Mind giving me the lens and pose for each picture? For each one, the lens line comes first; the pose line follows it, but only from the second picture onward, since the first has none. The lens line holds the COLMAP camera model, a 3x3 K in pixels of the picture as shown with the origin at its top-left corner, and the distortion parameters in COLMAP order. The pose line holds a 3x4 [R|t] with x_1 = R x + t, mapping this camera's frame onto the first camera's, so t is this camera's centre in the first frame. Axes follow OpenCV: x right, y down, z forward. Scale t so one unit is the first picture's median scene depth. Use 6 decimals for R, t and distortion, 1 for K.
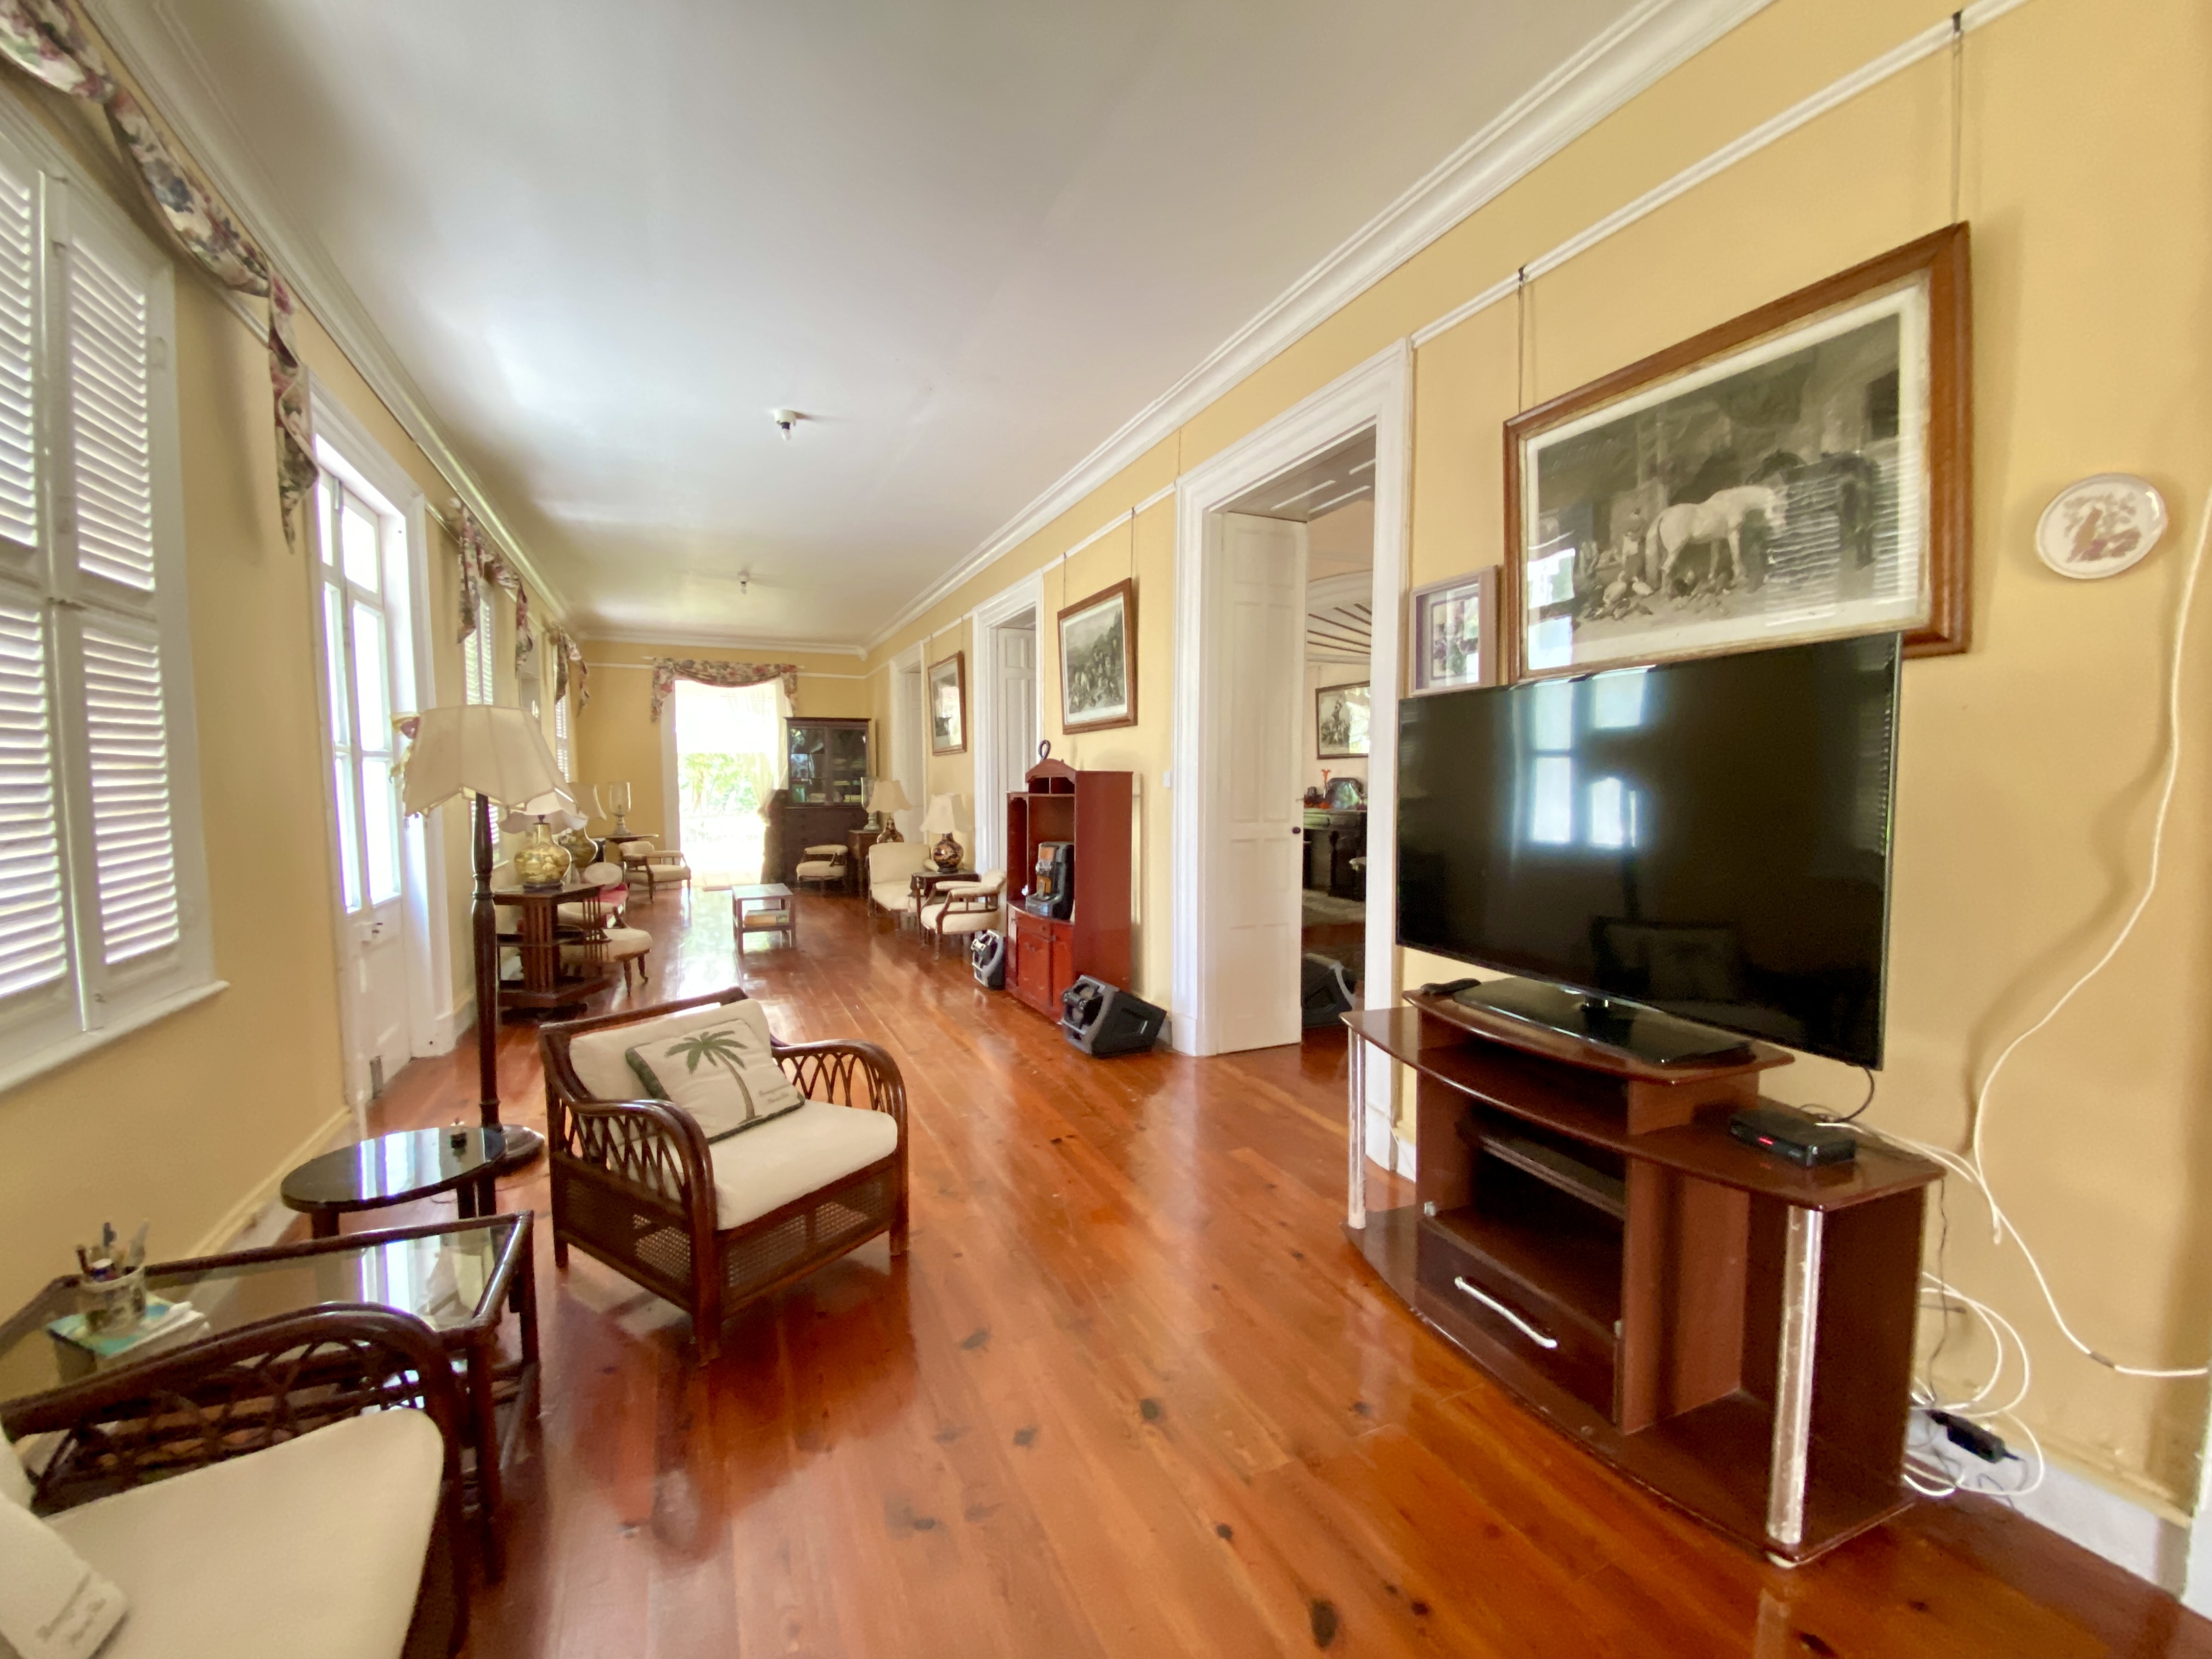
lens RADIAL K [[889.0, 0, 1103.6], [0, 889.0, 848.2], [0, 0, 1]] dist [0.023059, -0.024037]
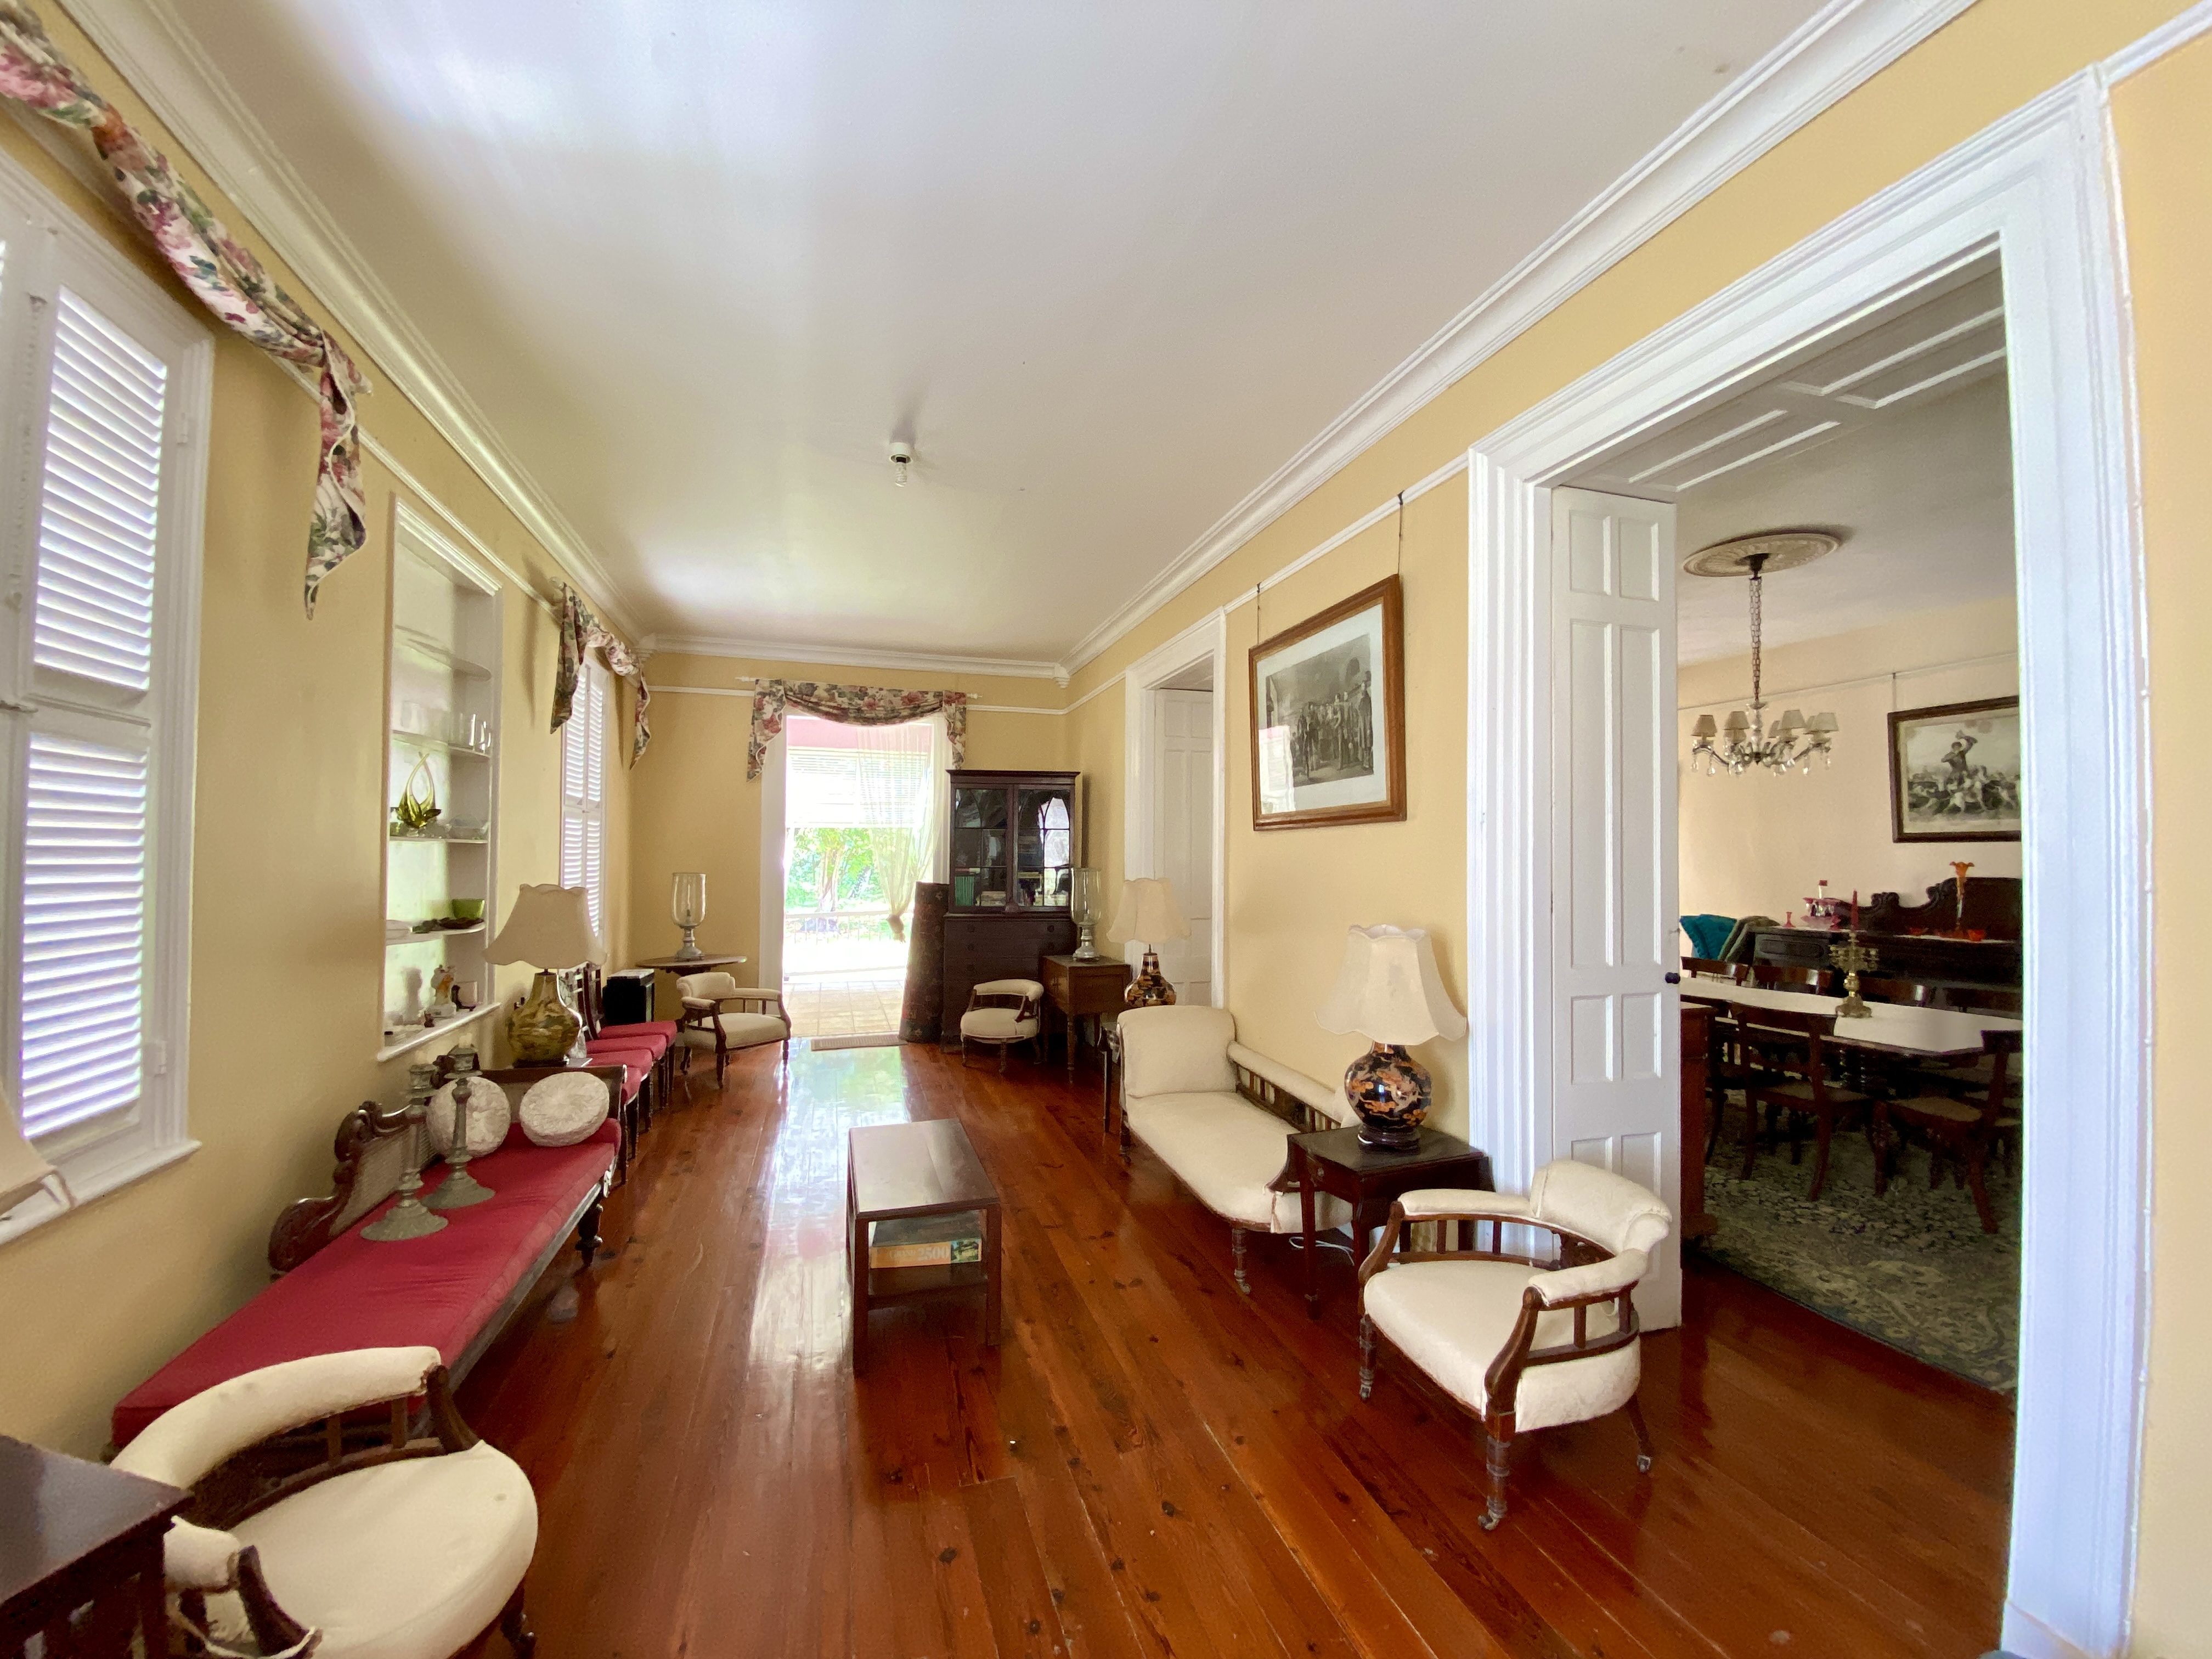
lens RADIAL K [[903.1, 0, 1113.2], [0, 903.1, 839.5], [0, 0, 1]] dist [-0.025747, -0.000112]
pose [[0.991692, 0.004444, -0.128561, -0.166313], [-0.016938, 0.995213, -0.096253, -0.041179], [0.127517, 0.097631, 0.987020, 0.407851]]
